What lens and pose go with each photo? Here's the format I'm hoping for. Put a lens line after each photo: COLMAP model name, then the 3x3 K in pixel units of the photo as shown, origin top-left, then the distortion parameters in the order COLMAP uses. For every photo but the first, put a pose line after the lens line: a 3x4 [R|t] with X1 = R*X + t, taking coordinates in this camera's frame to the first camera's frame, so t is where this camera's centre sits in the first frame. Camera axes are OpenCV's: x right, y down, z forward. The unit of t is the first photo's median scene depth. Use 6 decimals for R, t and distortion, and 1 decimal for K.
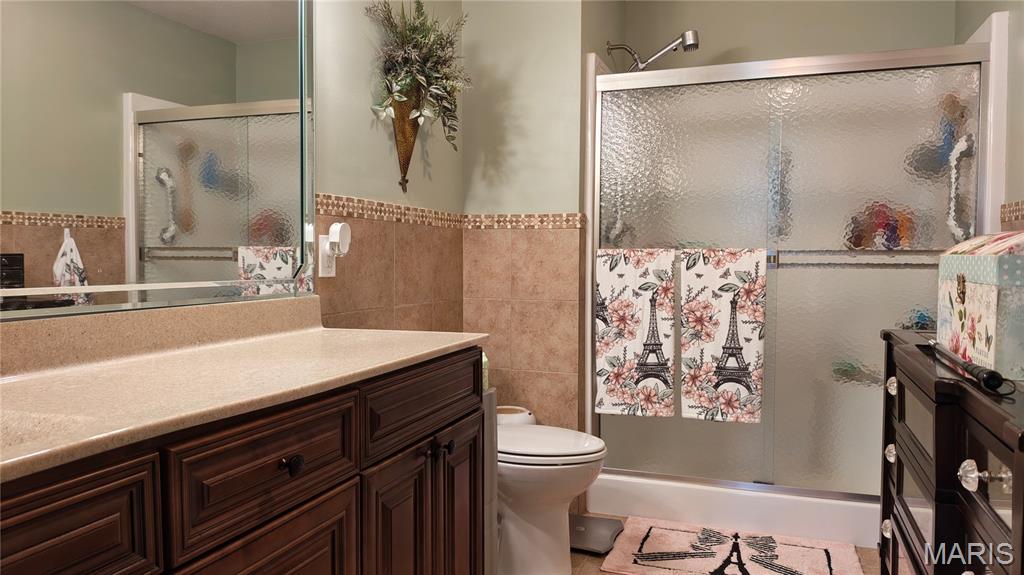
lens RADIAL K [[700.9, 0, 537.7], [0, 700.9, 267.6], [0, 0, 1]] dist [0.046907, -0.072399]
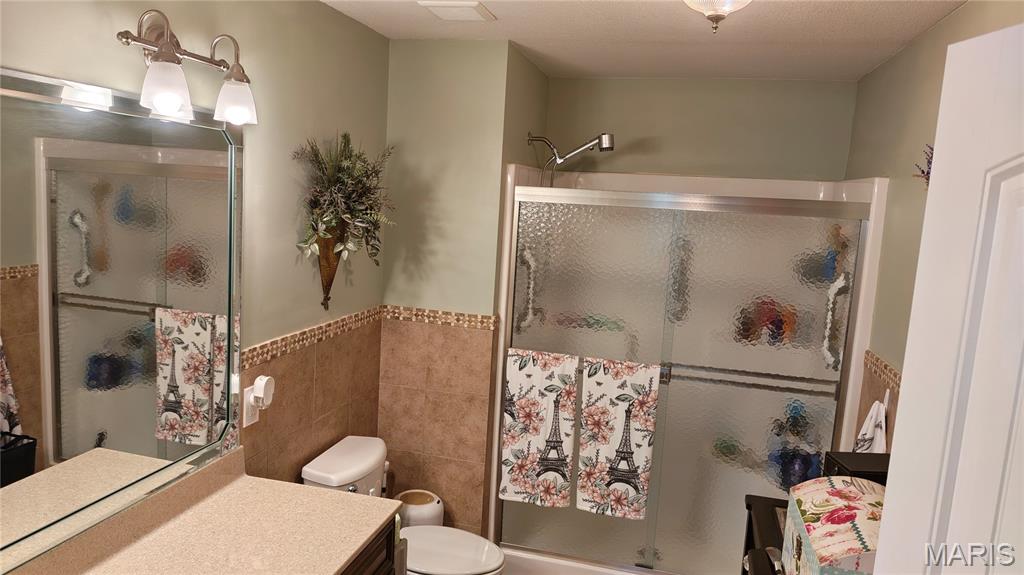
lens RADIAL K [[700.9, 0, 517.8], [0, 700.9, 257.0], [0, 0, 1]] dist [0.046907, -0.072399]
pose [[0.995052, 0.042240, 0.089934, -0.003012], [-0.050298, 0.994734, 0.089302, -0.266870], [-0.085689, -0.093384, 0.991936, -0.052718]]
